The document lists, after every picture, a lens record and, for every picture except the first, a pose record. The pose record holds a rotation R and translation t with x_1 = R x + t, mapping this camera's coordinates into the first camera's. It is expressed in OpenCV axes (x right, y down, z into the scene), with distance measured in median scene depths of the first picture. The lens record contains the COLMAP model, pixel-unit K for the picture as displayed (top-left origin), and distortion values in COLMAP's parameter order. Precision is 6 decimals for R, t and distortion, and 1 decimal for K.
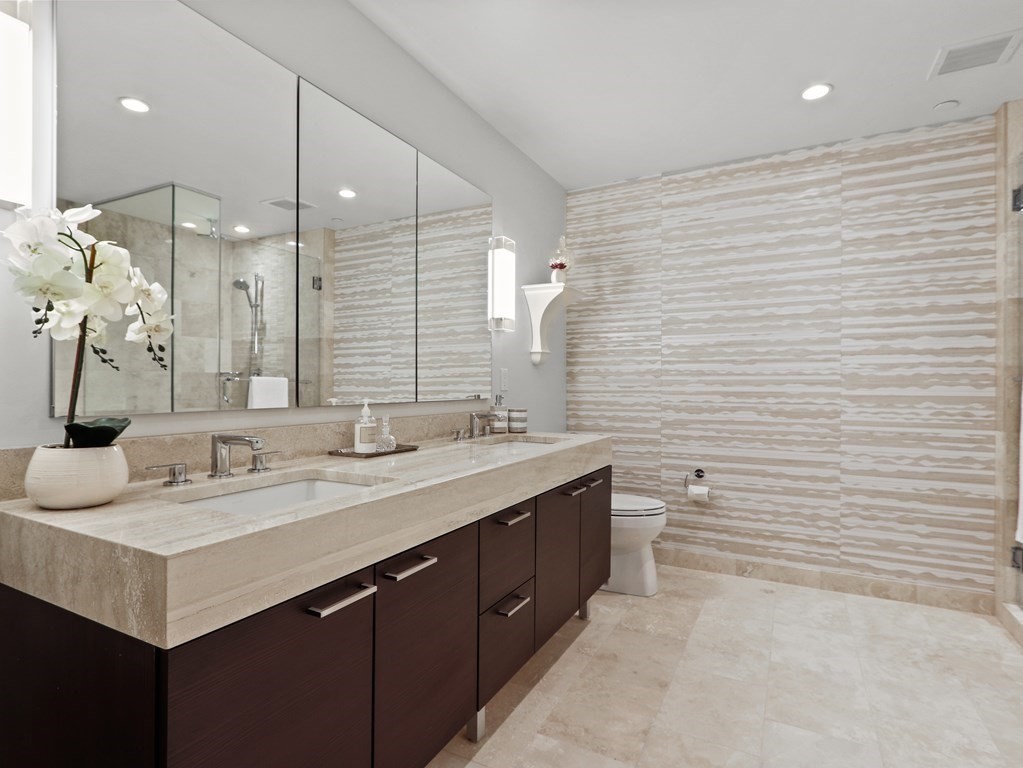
lens RADIAL K [[543.1, 0, 509.9], [0, 543.1, 384.2], [0, 0, 1]] dist [-0.000023, -0.000336]
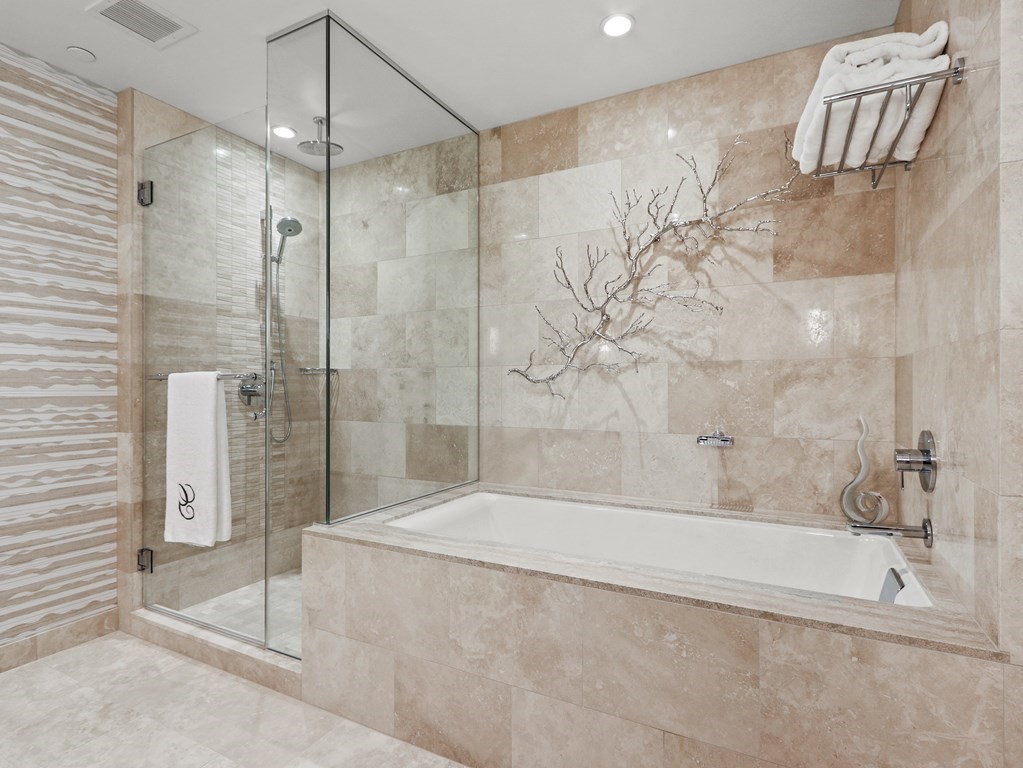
lens RADIAL K [[543.1, 0, 509.5], [0, 543.1, 386.8], [0, 0, 1]] dist [-0.000023, -0.000336]
pose [[0.008694, -0.002271, 0.999960, -0.036428], [0.002501, 0.999994, 0.002249, 0.006517], [-0.999959, 0.002482, 0.008700, 0.311284]]
